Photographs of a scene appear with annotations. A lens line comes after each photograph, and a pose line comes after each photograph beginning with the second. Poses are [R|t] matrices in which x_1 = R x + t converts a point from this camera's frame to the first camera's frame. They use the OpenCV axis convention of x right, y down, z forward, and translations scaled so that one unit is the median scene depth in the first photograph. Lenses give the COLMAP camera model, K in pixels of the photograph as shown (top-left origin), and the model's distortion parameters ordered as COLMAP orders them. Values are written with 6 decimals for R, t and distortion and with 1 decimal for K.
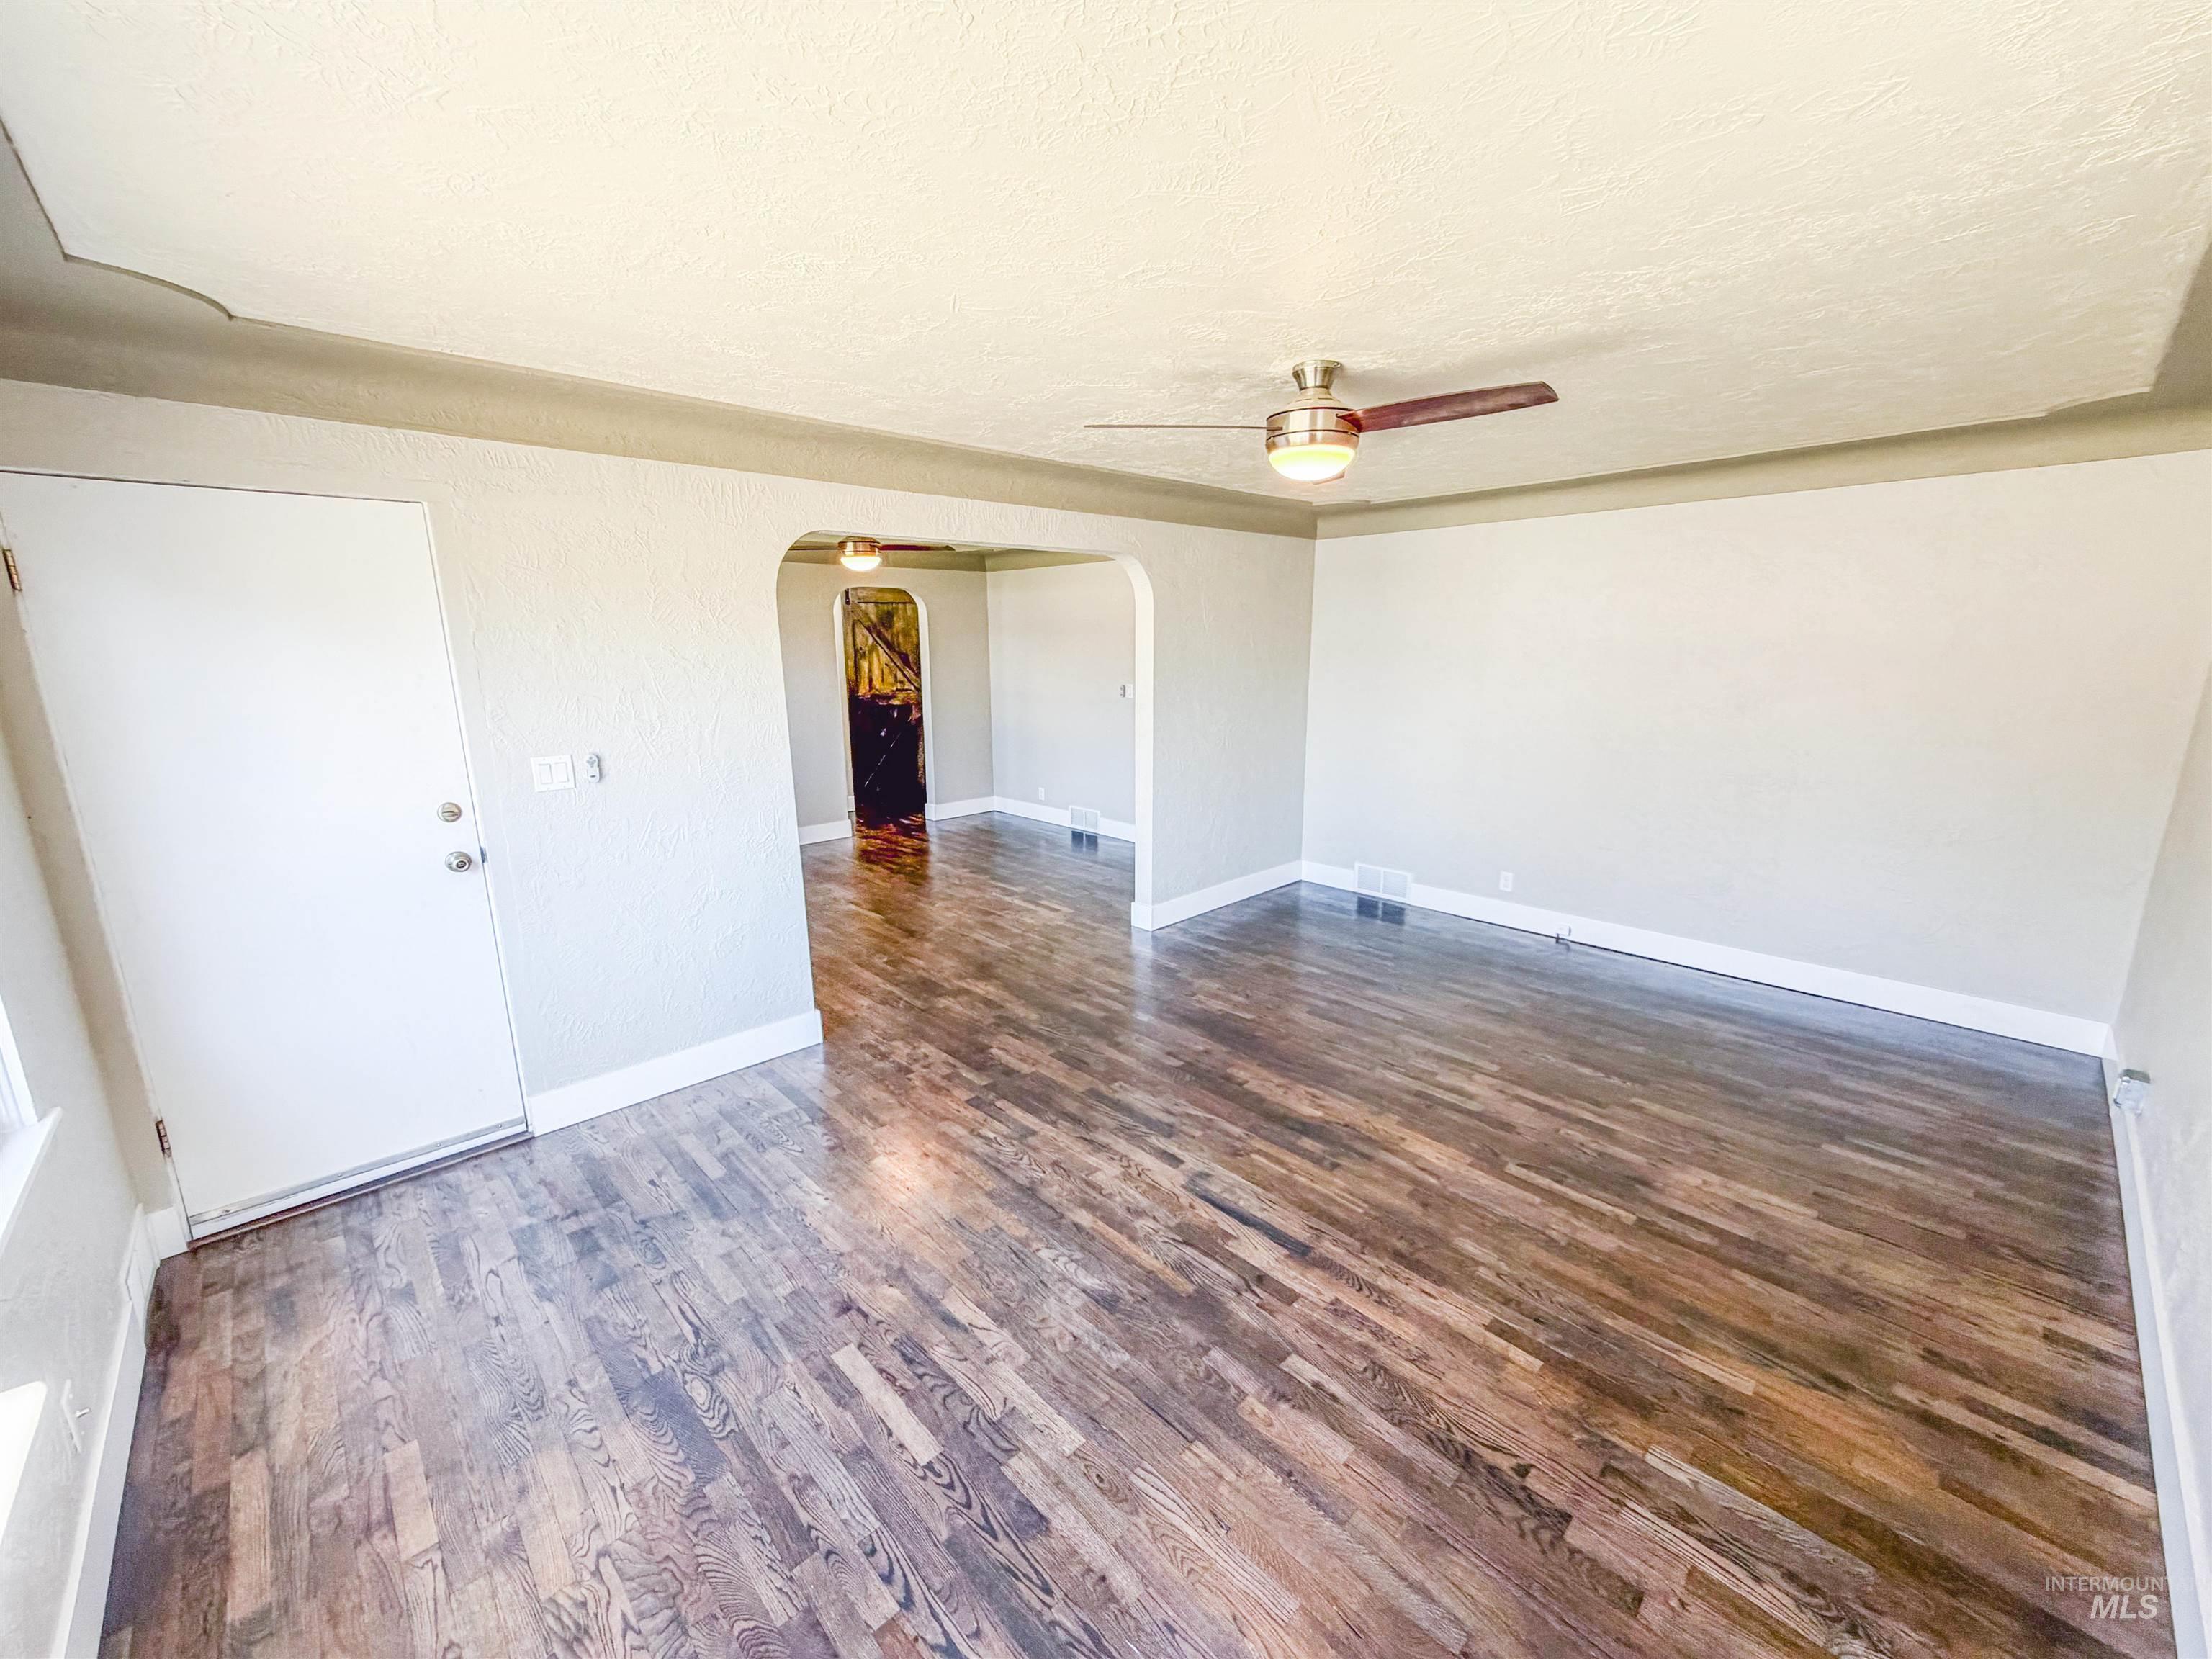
lens RADIAL K [[881.6, 0, 1096.8], [0, 881.6, 827.7], [0, 0, 1]] dist [-0.000685, 0.000444]
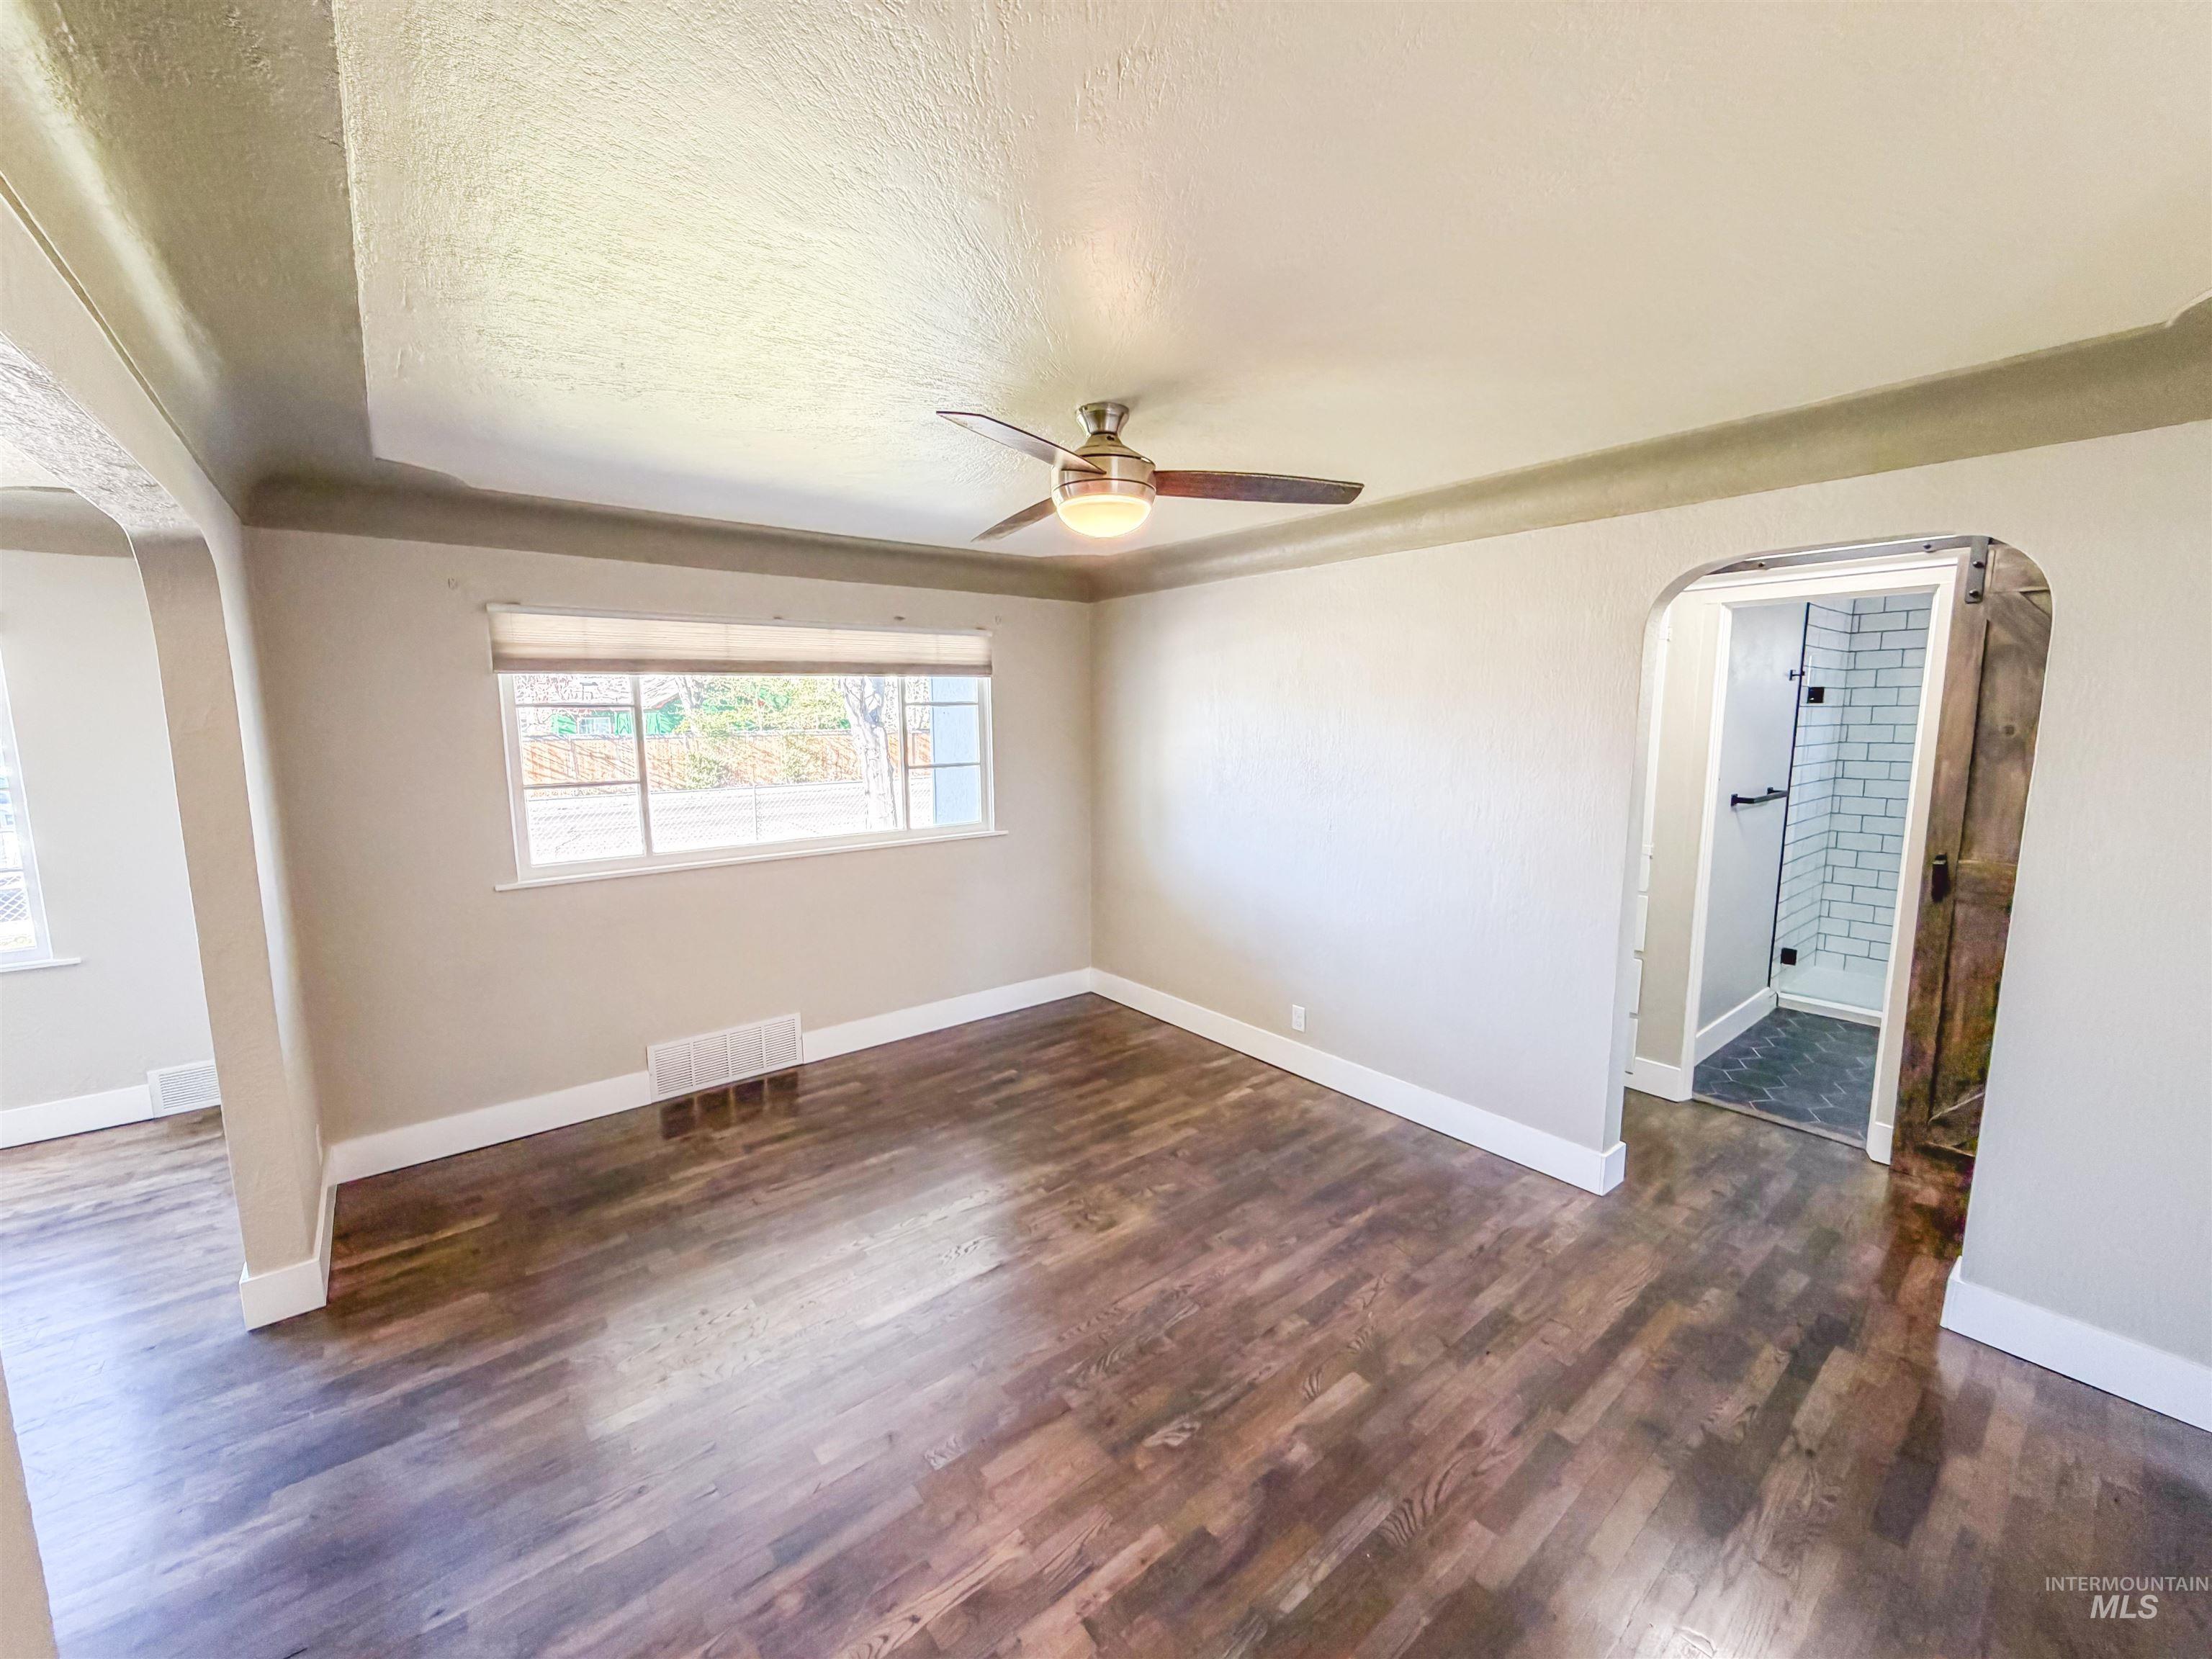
lens RADIAL K [[881.6, 0, 1099.3], [0, 881.6, 828.4], [0, 0, 1]] dist [-0.000685, 0.000444]
pose [[-0.086588, 0.140219, -0.986327, 0.278978], [-0.204380, 0.966487, 0.155340, -0.438443], [0.975054, 0.215037, -0.055029, 2.042452]]
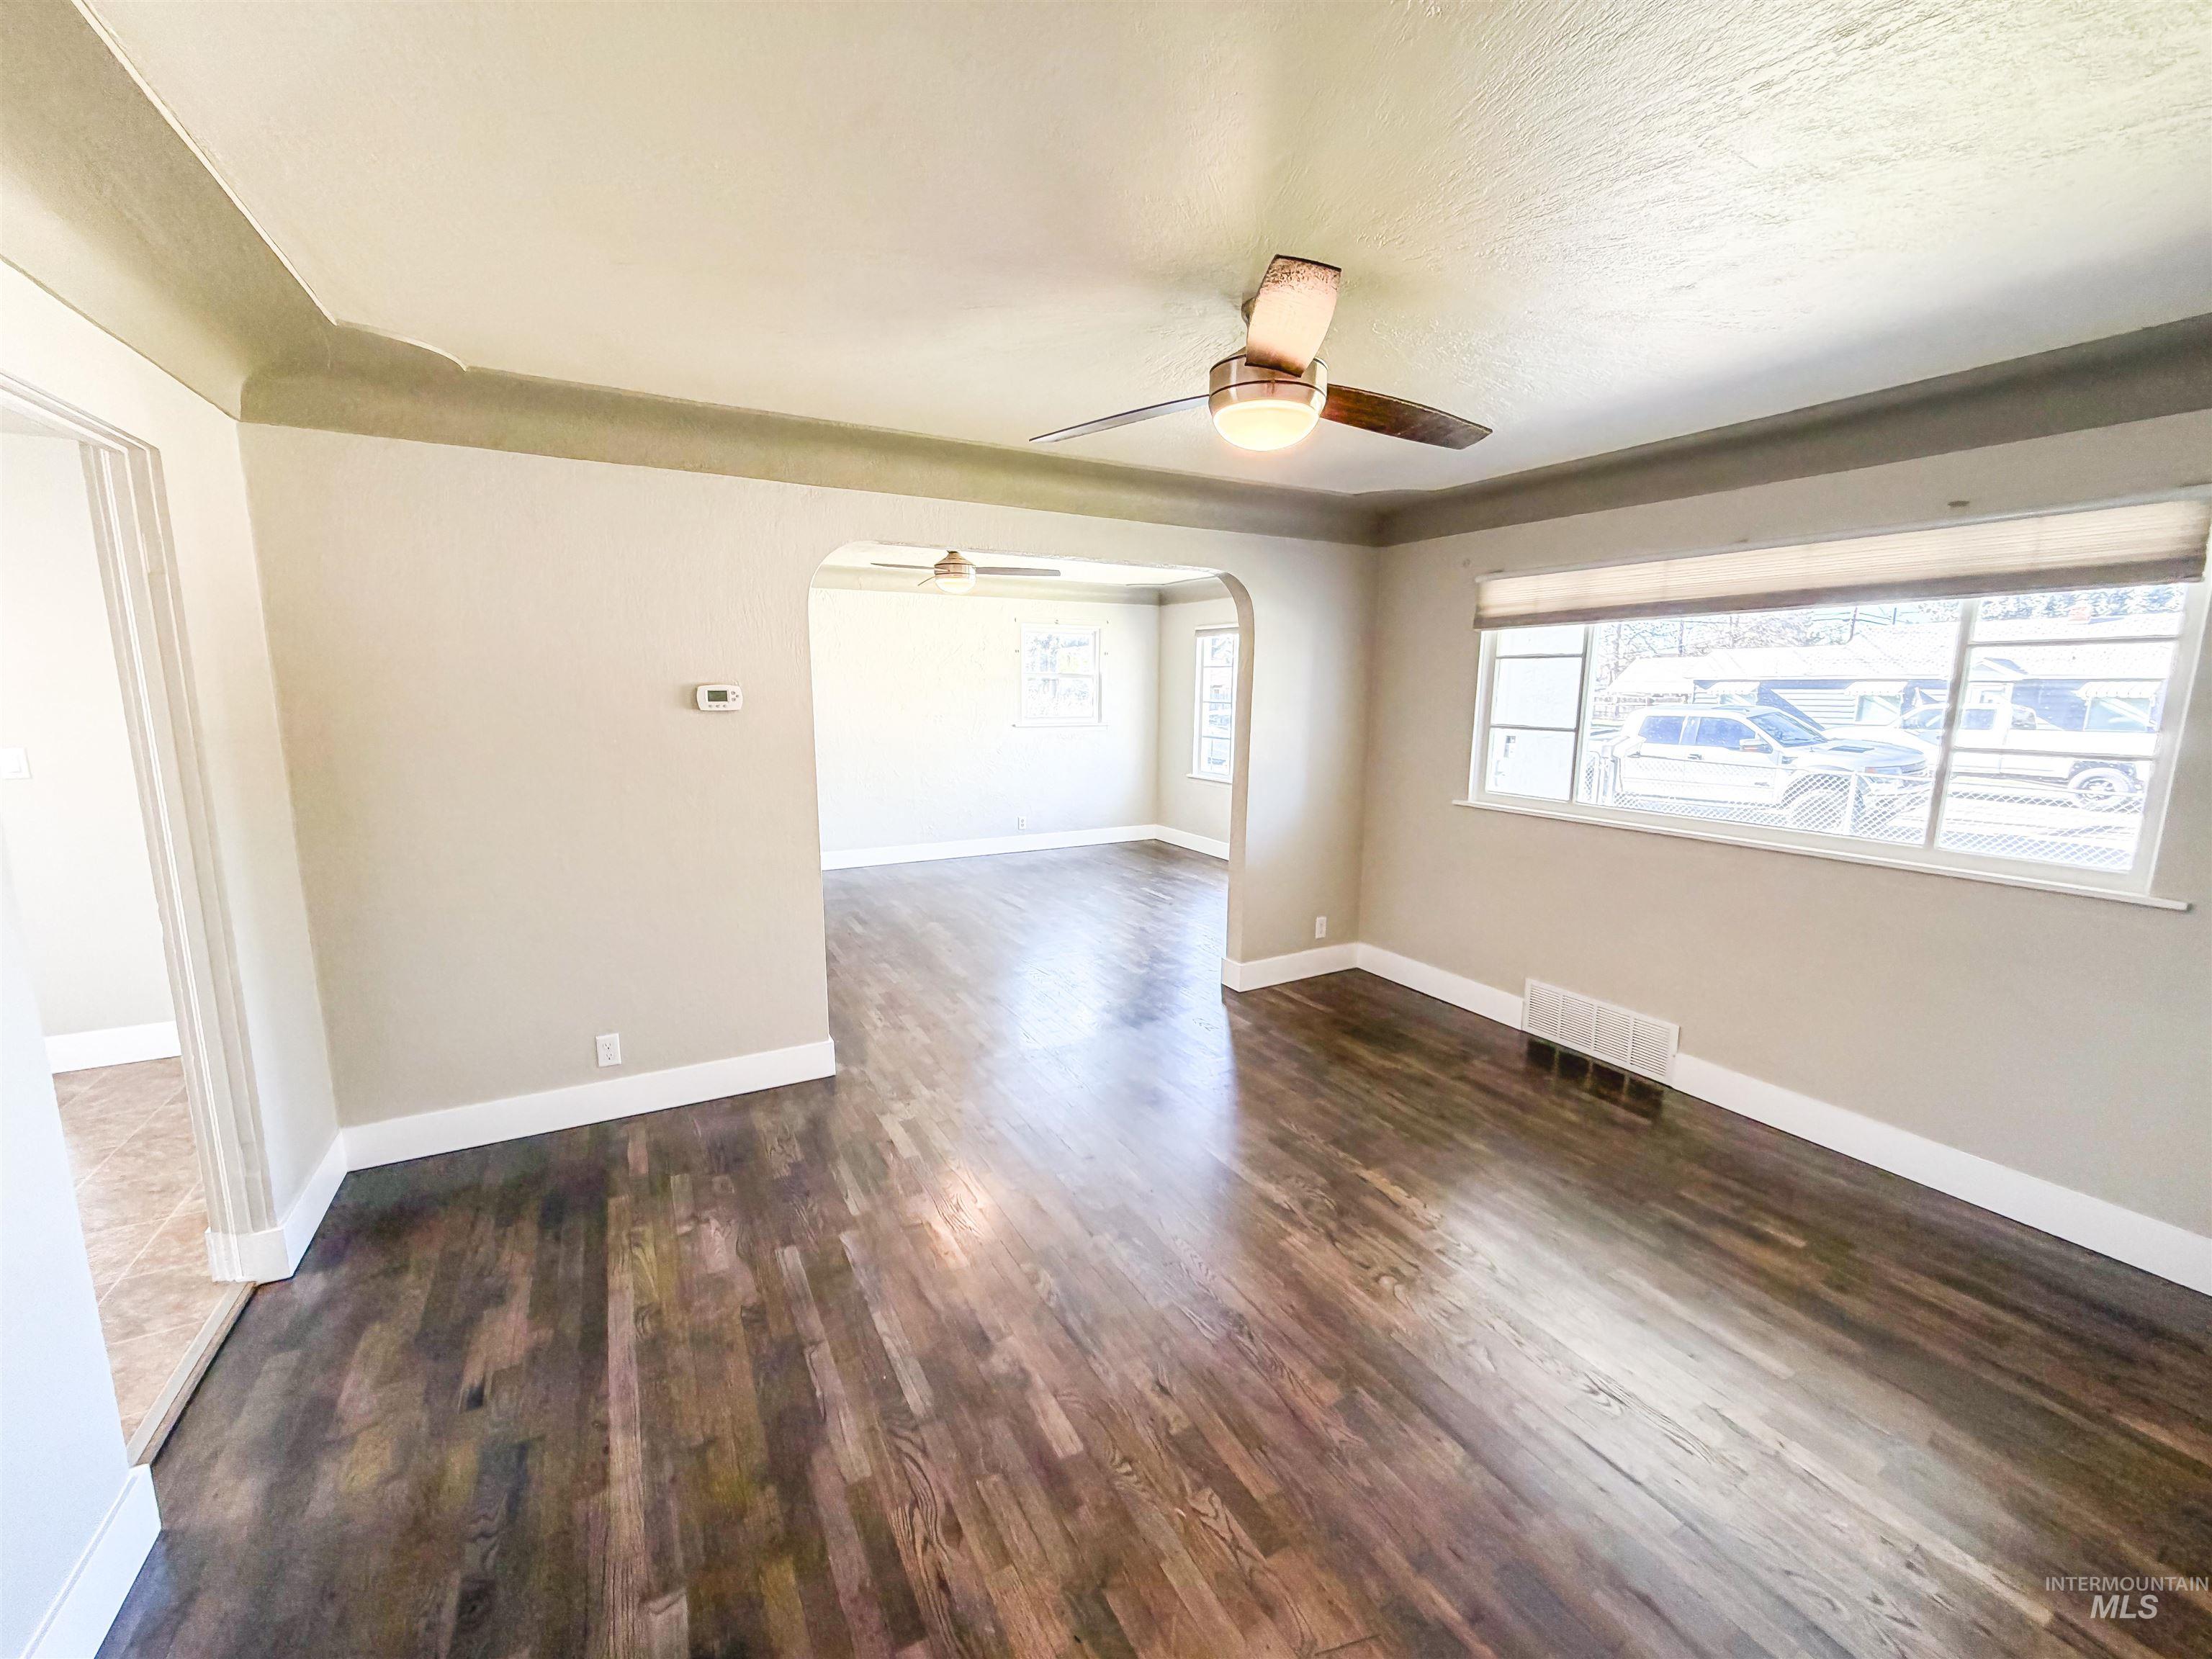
lens RADIAL K [[881.6, 0, 1092.7], [0, 881.6, 825.2], [0, 0, 1]] dist [-0.000685, 0.000444]
pose [[-0.965640, -0.038923, 0.256950, -0.588286], [0.057199, 0.932644, 0.356236, -0.547458], [-0.253509, 0.358693, -0.898372, 2.727645]]
